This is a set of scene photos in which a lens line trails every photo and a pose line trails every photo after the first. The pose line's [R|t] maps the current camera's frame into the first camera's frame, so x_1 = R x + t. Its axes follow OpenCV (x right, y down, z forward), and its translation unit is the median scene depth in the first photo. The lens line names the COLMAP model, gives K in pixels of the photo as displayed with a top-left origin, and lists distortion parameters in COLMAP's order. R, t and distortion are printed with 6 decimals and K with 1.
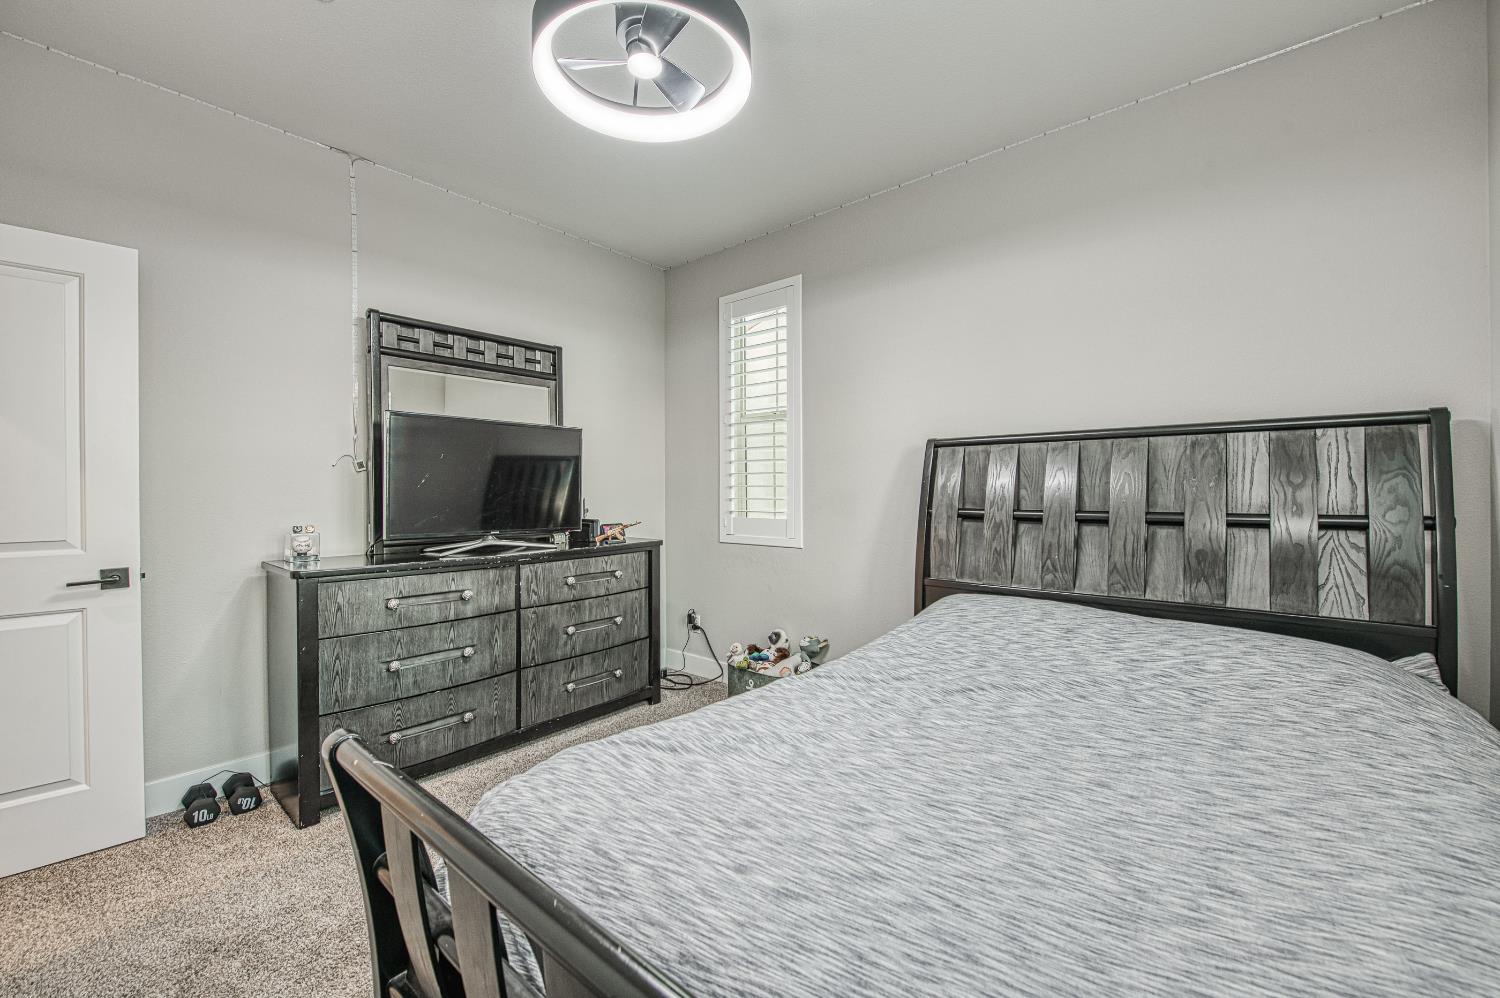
lens RADIAL K [[584.8, 0, 762.3], [0, 584.8, 502.2], [0, 0, 1]] dist [-0.001229, -0.002688]
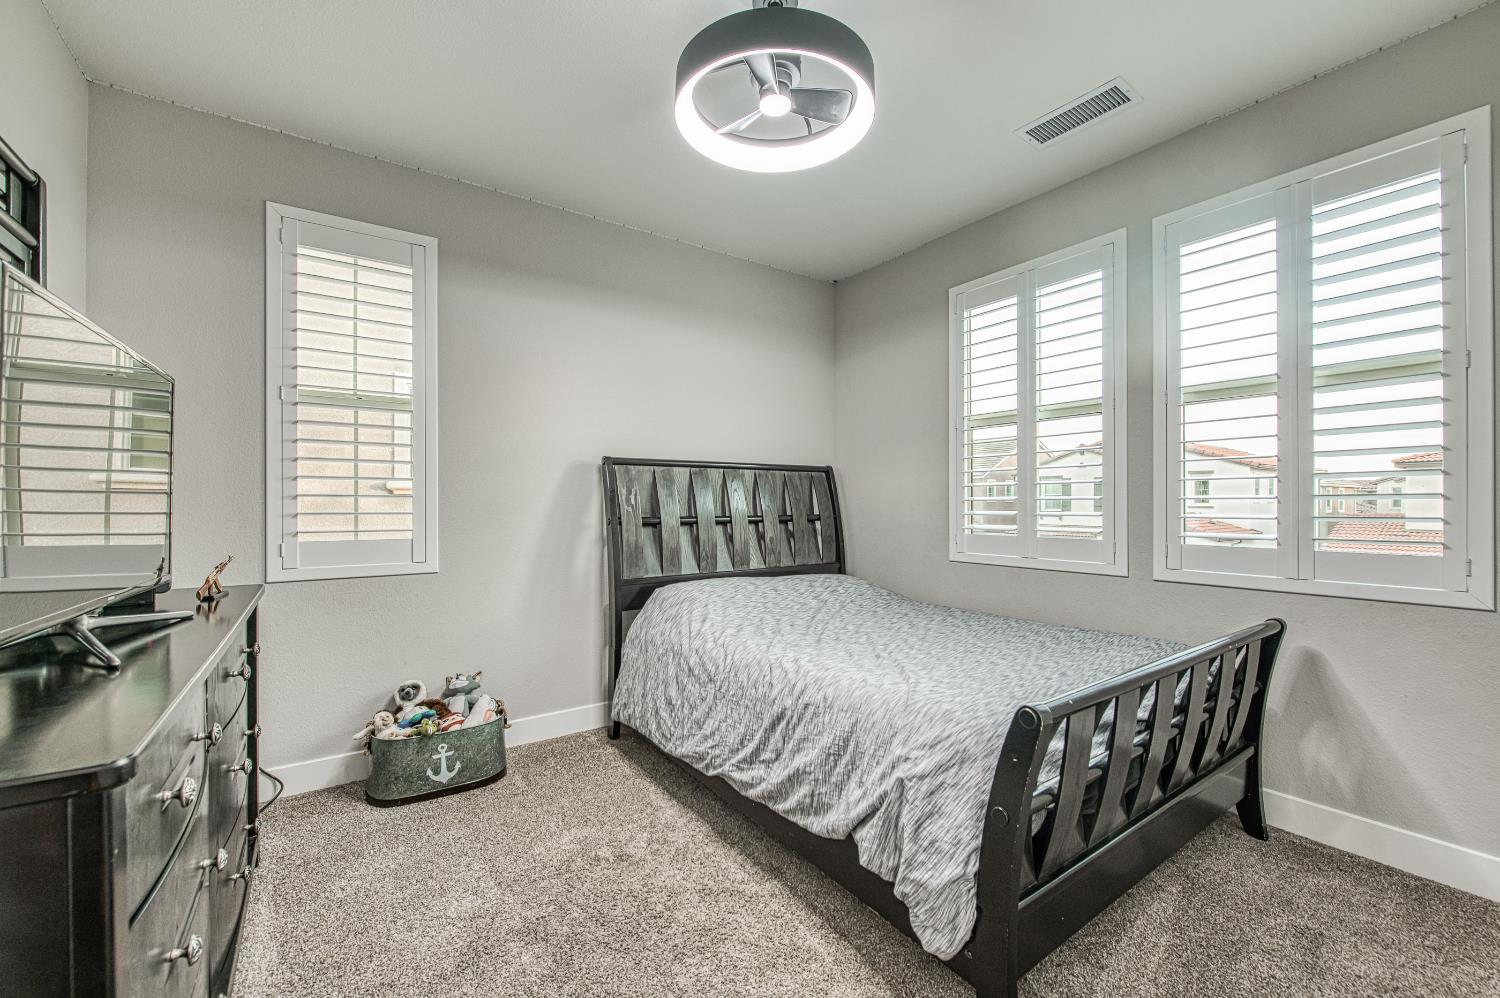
lens RADIAL K [[584.8, 0, 762.3], [0, 584.8, 502.2], [0, 0, 1]] dist [-0.001229, -0.002688]
pose [[0.278802, -0.001308, 0.960348, -0.588955], [0.006956, 0.999976, -0.000657, -0.015643], [-0.960324, 0.006863, 0.278804, 0.332544]]
